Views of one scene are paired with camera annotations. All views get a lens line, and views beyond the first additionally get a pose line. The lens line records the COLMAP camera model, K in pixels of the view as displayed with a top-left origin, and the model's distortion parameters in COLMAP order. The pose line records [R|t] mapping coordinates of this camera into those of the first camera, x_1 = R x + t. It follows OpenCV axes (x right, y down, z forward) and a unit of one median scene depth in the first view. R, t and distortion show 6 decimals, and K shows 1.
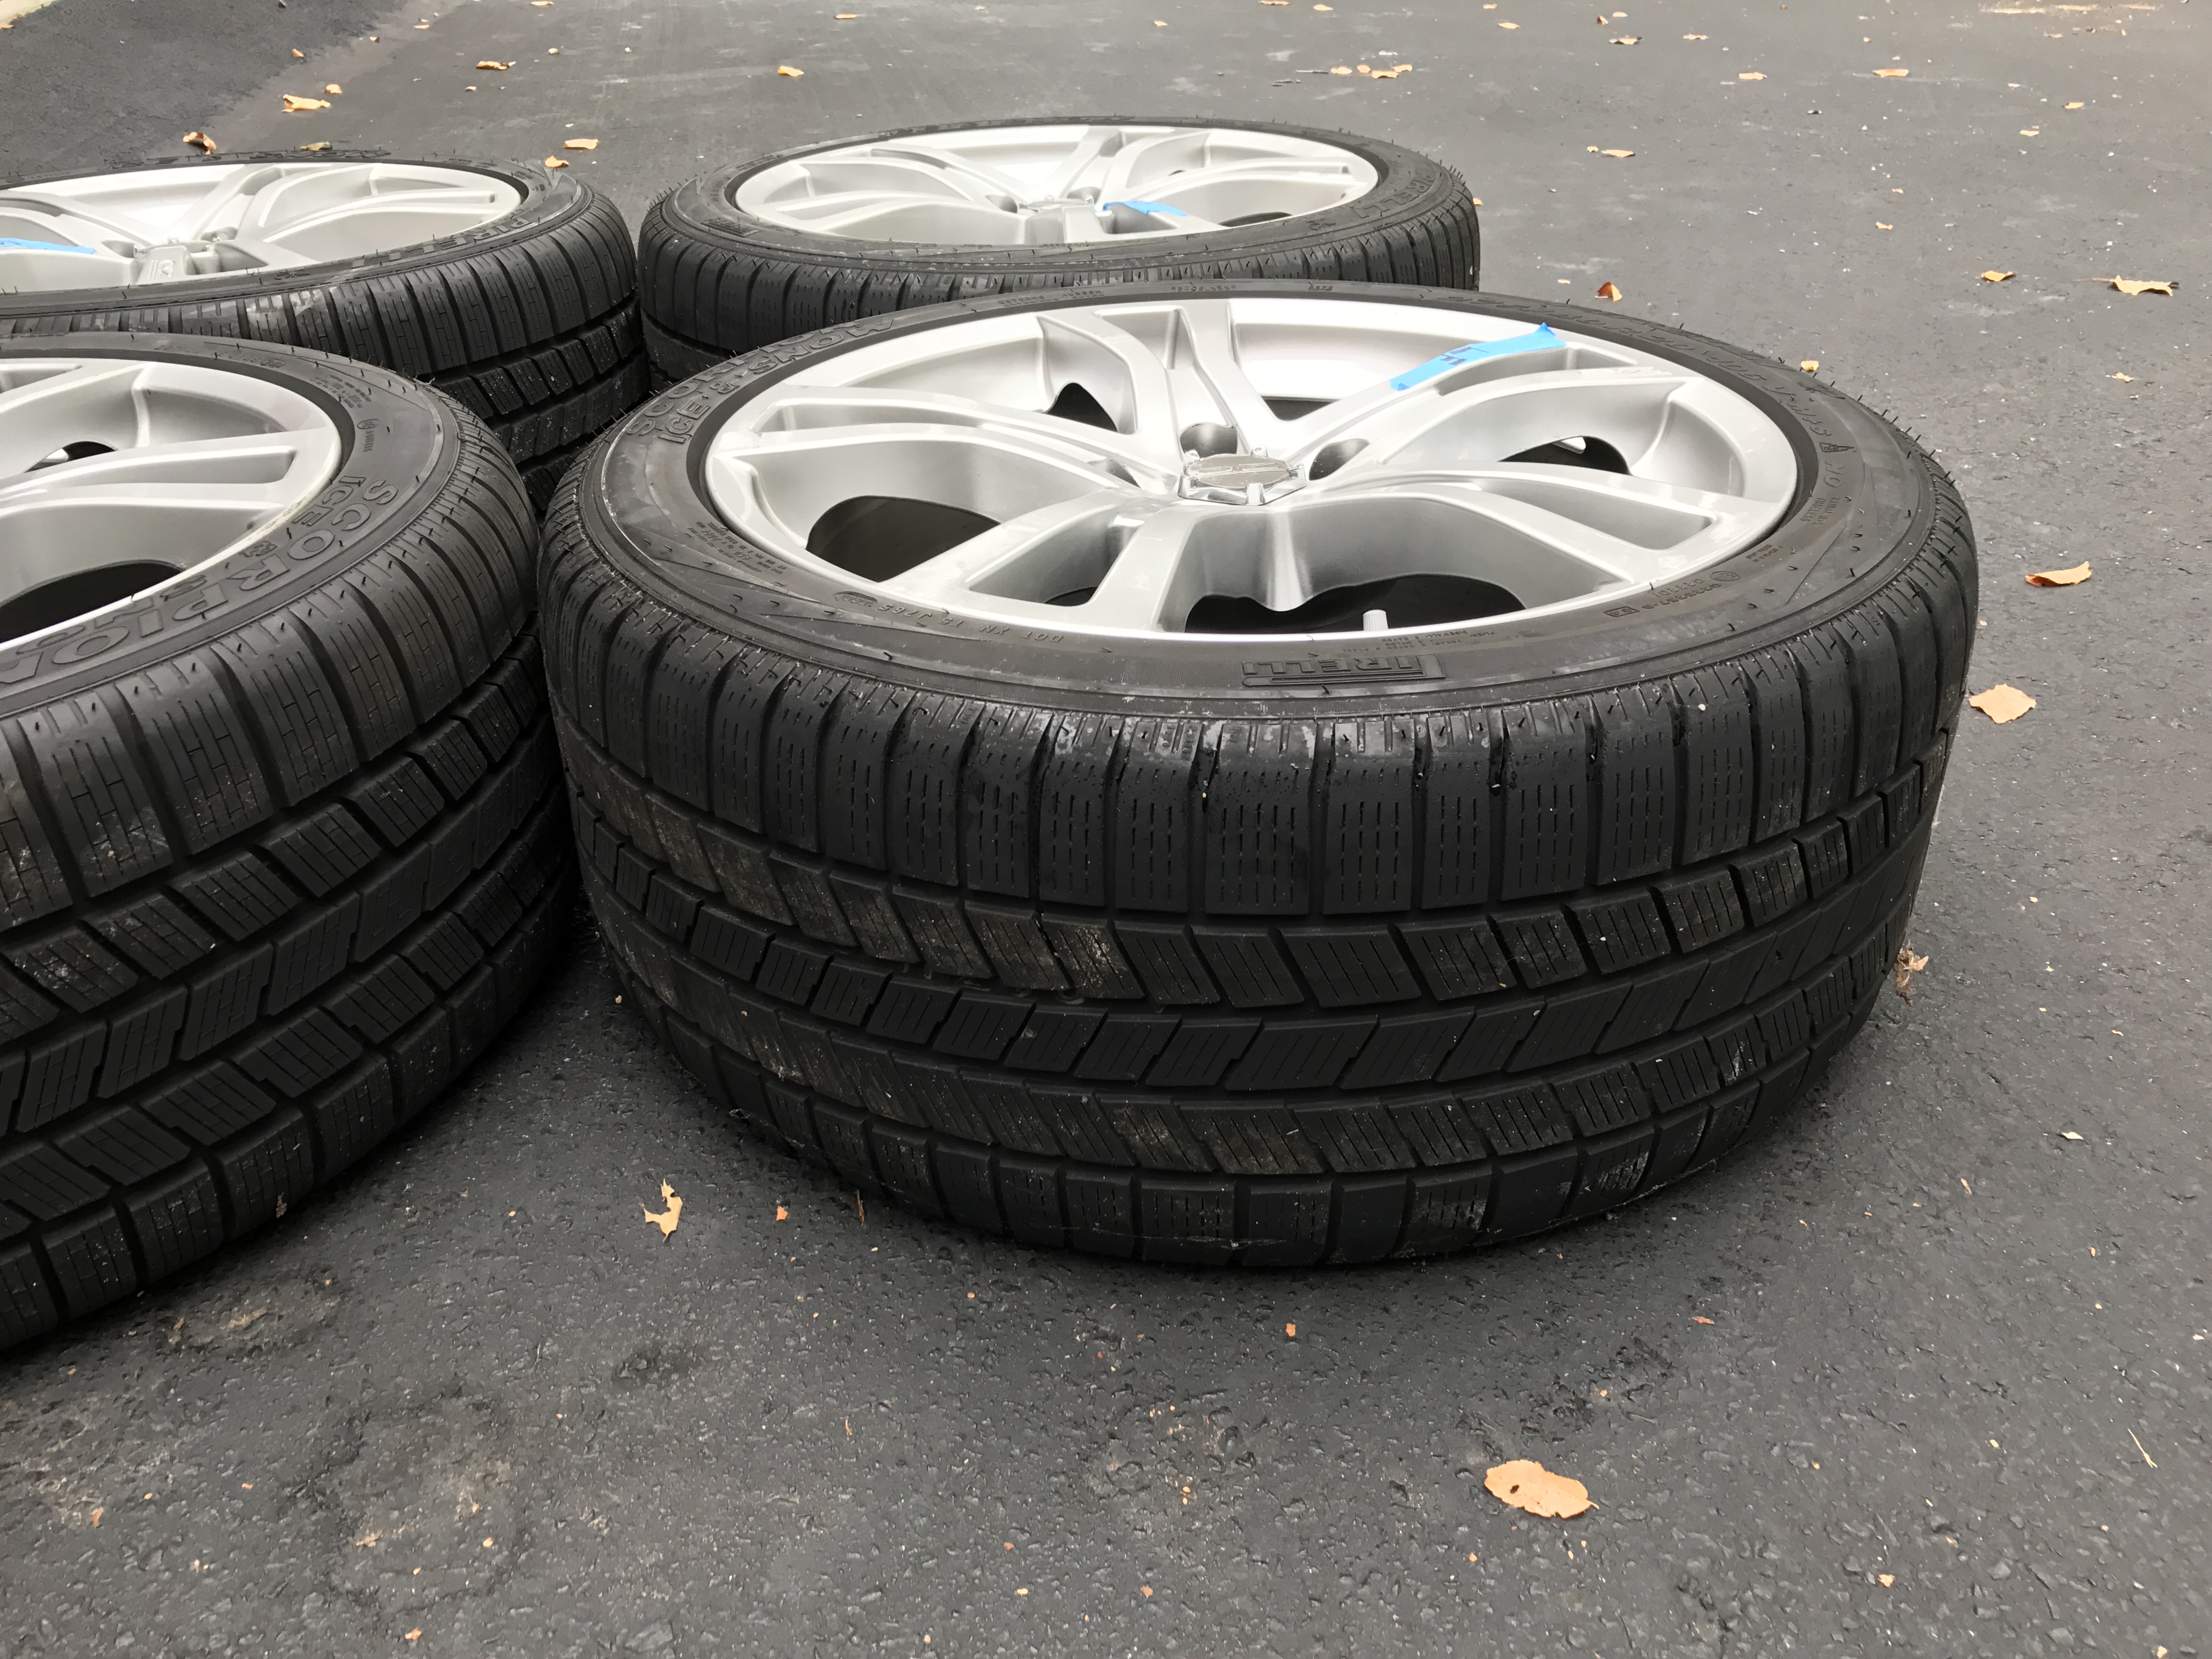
lens RADIAL K [[1790.9, 0, 1113.4], [0, 1790.9, 831.3], [0, 0, 1]] dist [-0.011162, 0.023536]
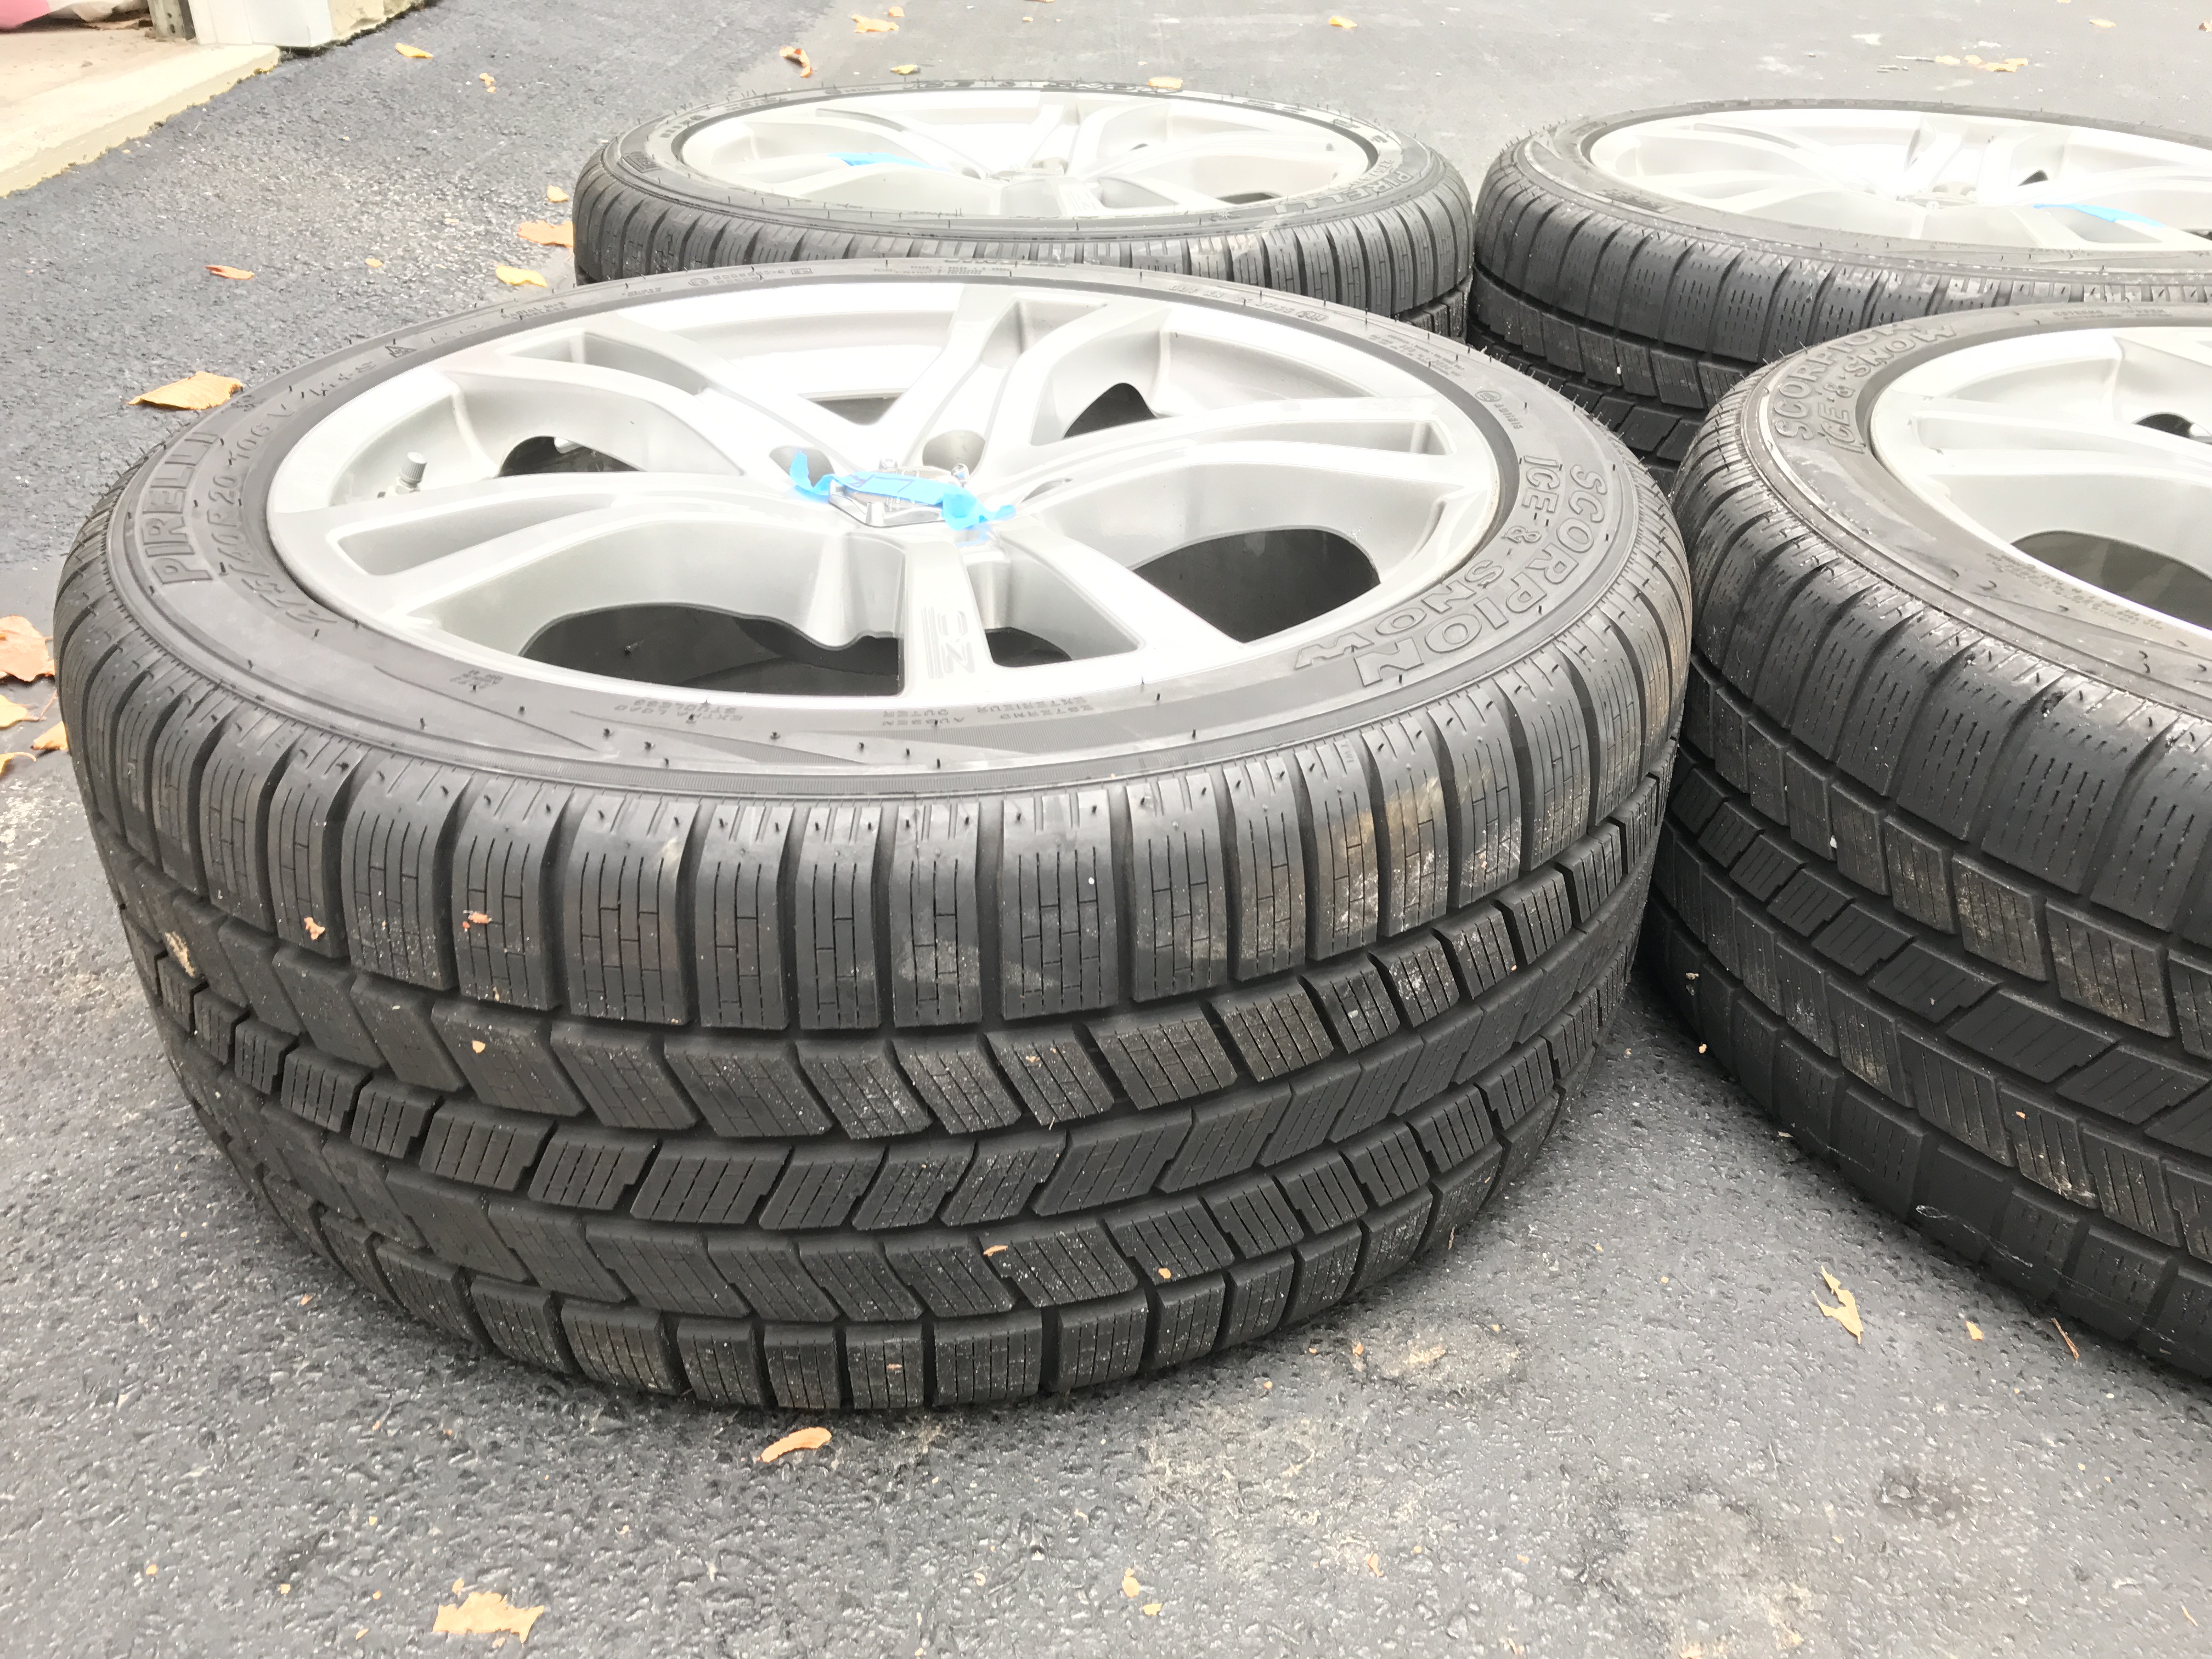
lens RADIAL K [[1790.9, 0, 1086.3], [0, 1790.9, 833.1], [0, 0, 1]] dist [-0.011162, 0.023536]
pose [[0.979424, 0.133236, -0.151579, -0.355496], [-0.129714, 0.991004, 0.032933, -0.003969], [0.154603, -0.012593, 0.987896, 0.032448]]
